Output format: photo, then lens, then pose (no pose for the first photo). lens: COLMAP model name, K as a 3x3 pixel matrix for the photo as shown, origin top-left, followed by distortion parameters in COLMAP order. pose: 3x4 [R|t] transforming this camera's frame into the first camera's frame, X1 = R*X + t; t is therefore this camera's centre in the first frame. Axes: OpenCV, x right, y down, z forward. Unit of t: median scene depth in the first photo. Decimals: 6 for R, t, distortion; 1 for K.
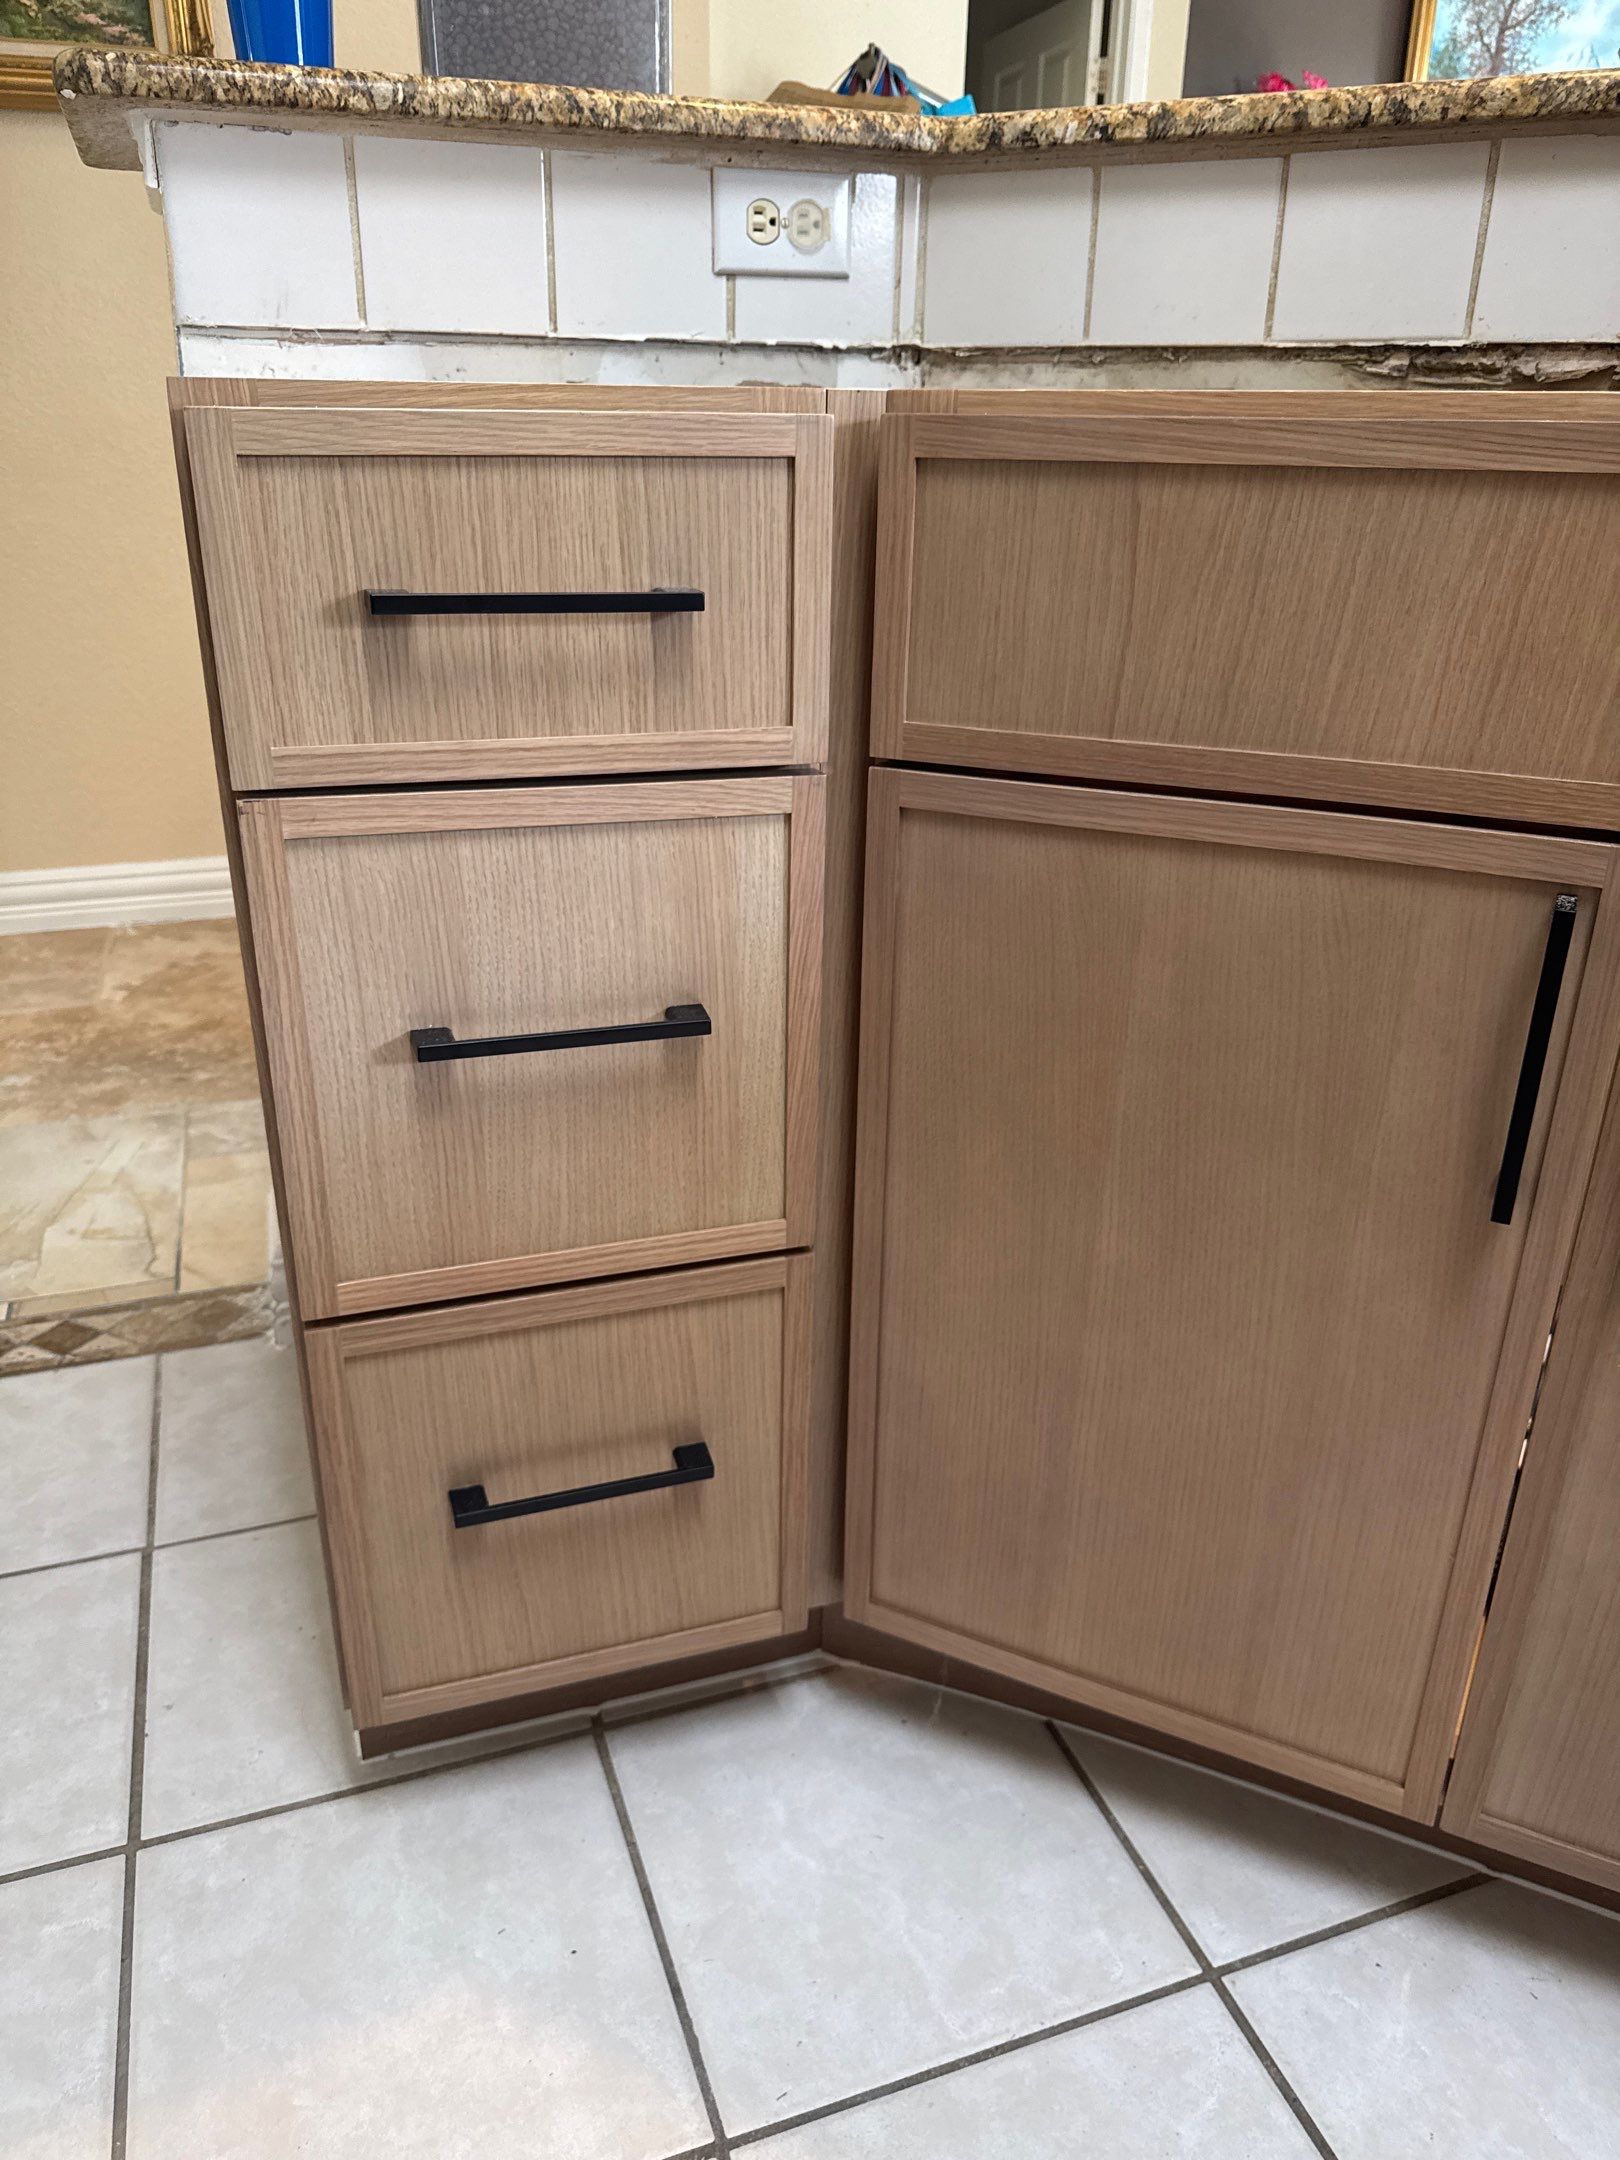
lens RADIAL K [[1533.7, 0, 805.2], [0, 1533.7, 1082.5], [0, 0, 1]] dist [0.038236, -0.042385]
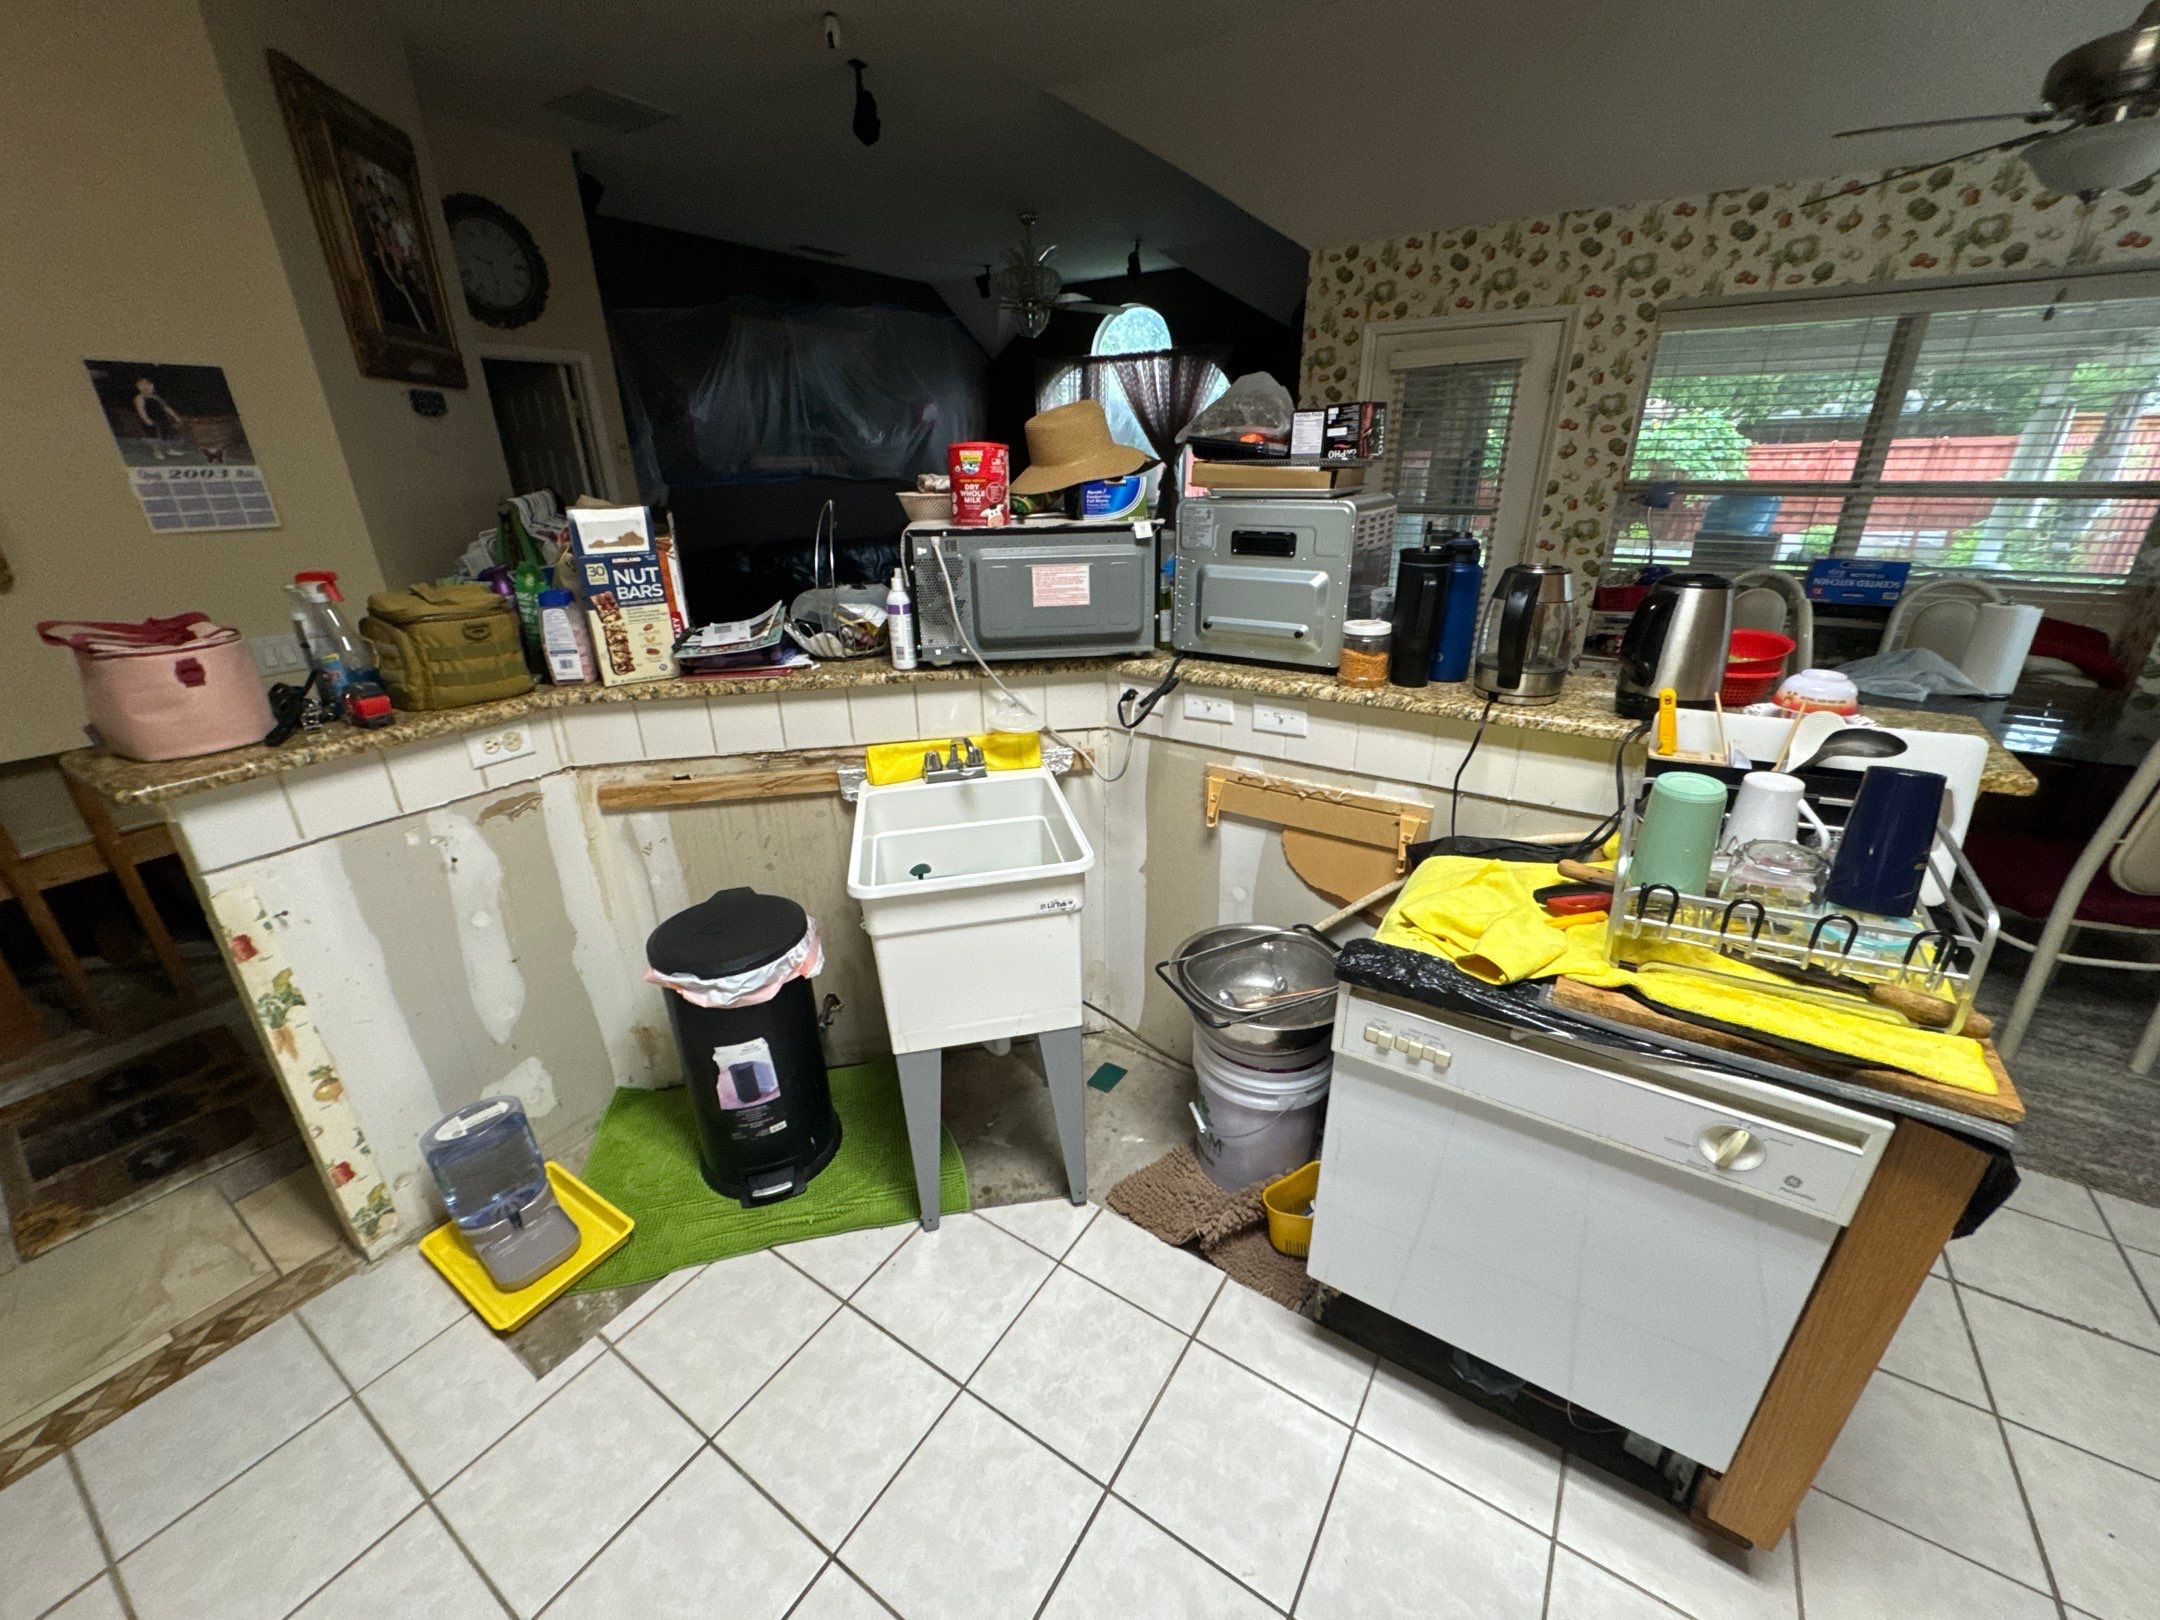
lens RADIAL K [[857.5, 0, 1079.6], [0, 857.5, 810.7], [0, 0, 1]] dist [-0.001745, 0.000081]
pose [[0.798756, -0.249434, 0.547513, -0.052703], [0.250743, 0.965227, 0.073931, -0.330337], [-0.546915, 0.078232, 0.833525, -0.648532]]
